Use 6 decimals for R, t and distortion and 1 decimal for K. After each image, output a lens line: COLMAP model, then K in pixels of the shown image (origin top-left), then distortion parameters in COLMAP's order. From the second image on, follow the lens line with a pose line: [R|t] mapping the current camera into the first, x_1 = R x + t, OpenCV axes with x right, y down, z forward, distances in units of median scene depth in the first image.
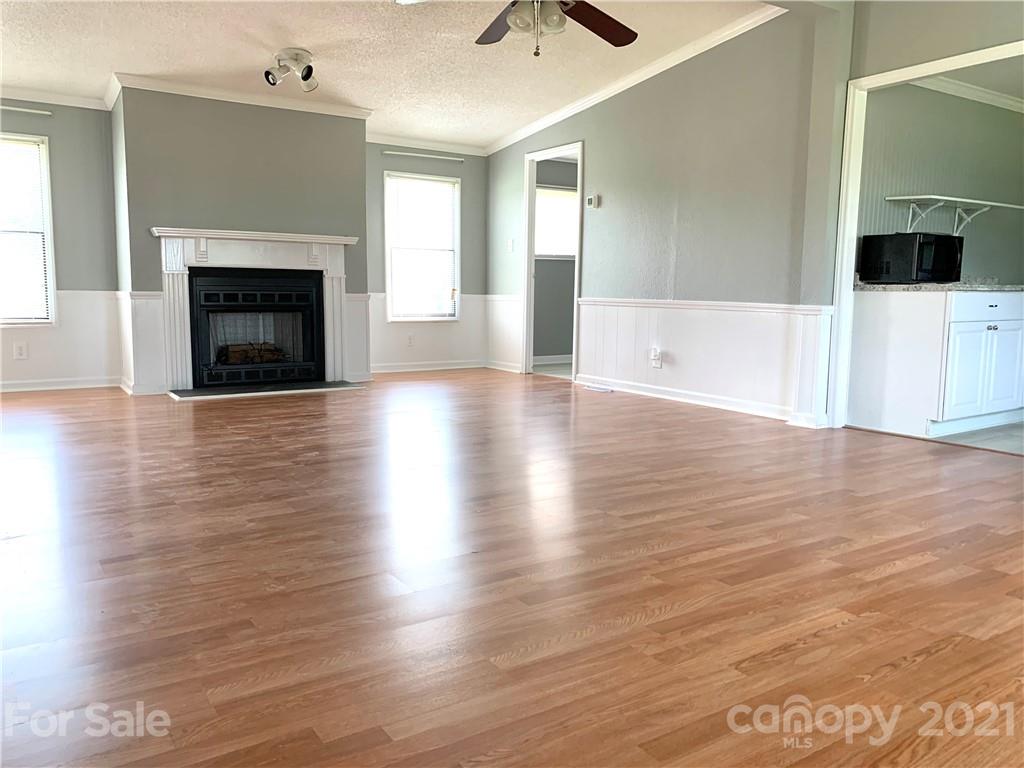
lens RADIAL K [[788.9, 0, 518.8], [0, 788.9, 383.2], [0, 0, 1]] dist [0.036392, -0.044331]
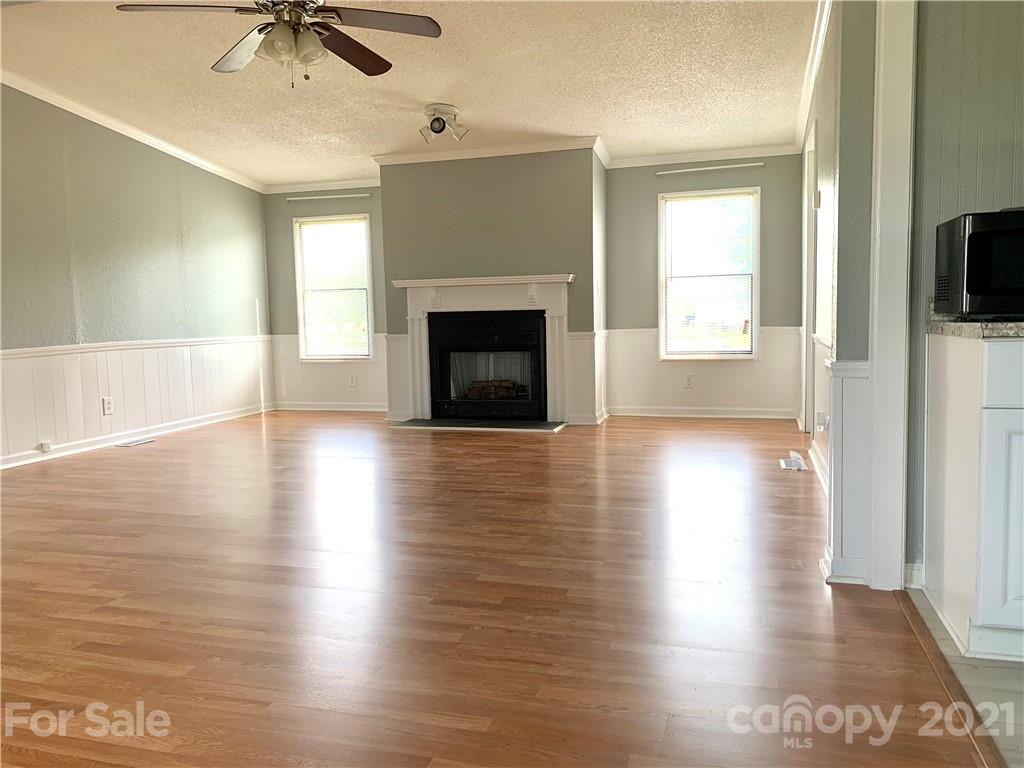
lens RADIAL K [[788.9, 0, 513.2], [0, 788.9, 386.2], [0, 0, 1]] dist [0.036392, -0.044331]
pose [[0.628005, 0.044822, -0.776917, 0.540079], [-0.062084, 0.998044, 0.007394, -0.055904], [0.775729, 0.043591, 0.629559, 0.382519]]
